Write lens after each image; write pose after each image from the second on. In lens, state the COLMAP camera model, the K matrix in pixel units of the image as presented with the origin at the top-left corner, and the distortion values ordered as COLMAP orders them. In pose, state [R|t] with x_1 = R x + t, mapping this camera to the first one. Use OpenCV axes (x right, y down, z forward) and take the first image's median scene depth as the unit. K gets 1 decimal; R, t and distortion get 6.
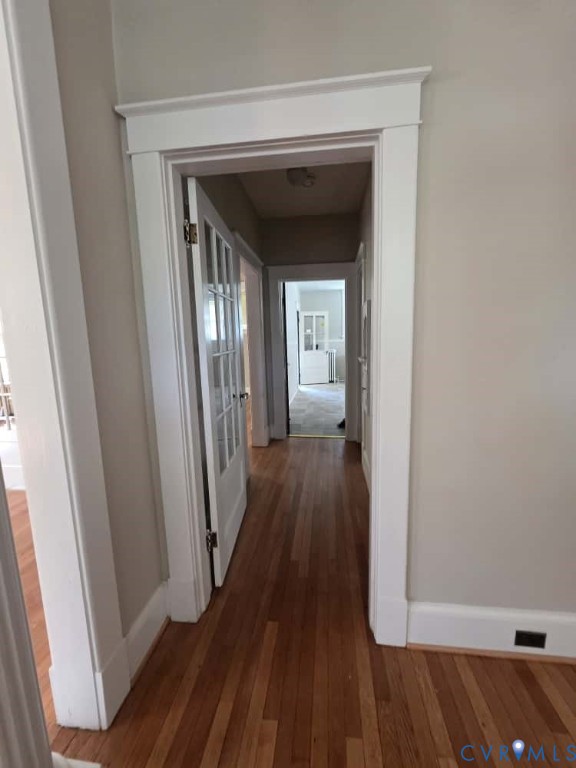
lens RADIAL K [[304.3, 0, 290.7], [0, 304.3, 379.5], [0, 0, 1]] dist [-0.002599, 0.000260]
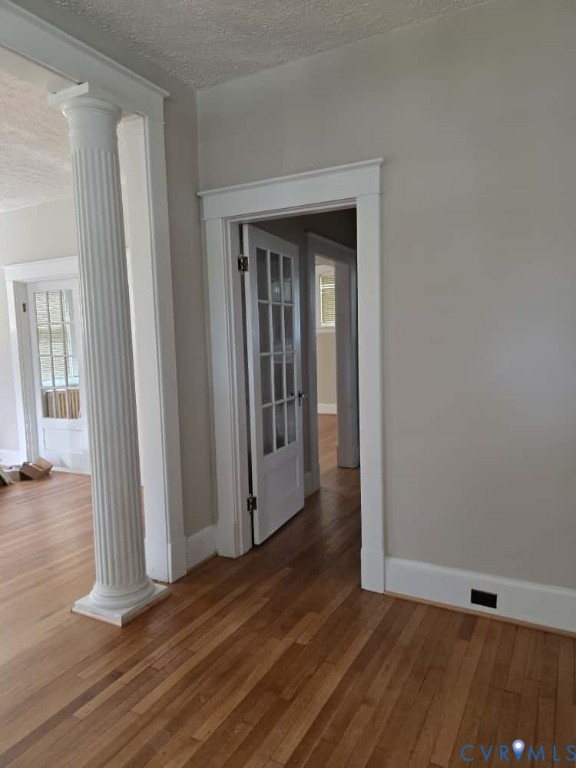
lens RADIAL K [[519.9, 0, 288.1], [0, 519.9, 386.8], [0, 0, 1]] dist [0.024999, -0.008244]
pose [[0.929066, 0.033992, -0.368348, 0.786407], [-0.045965, 0.998660, -0.023777, 0.122010], [0.367047, 0.039022, 0.929384, -1.148594]]
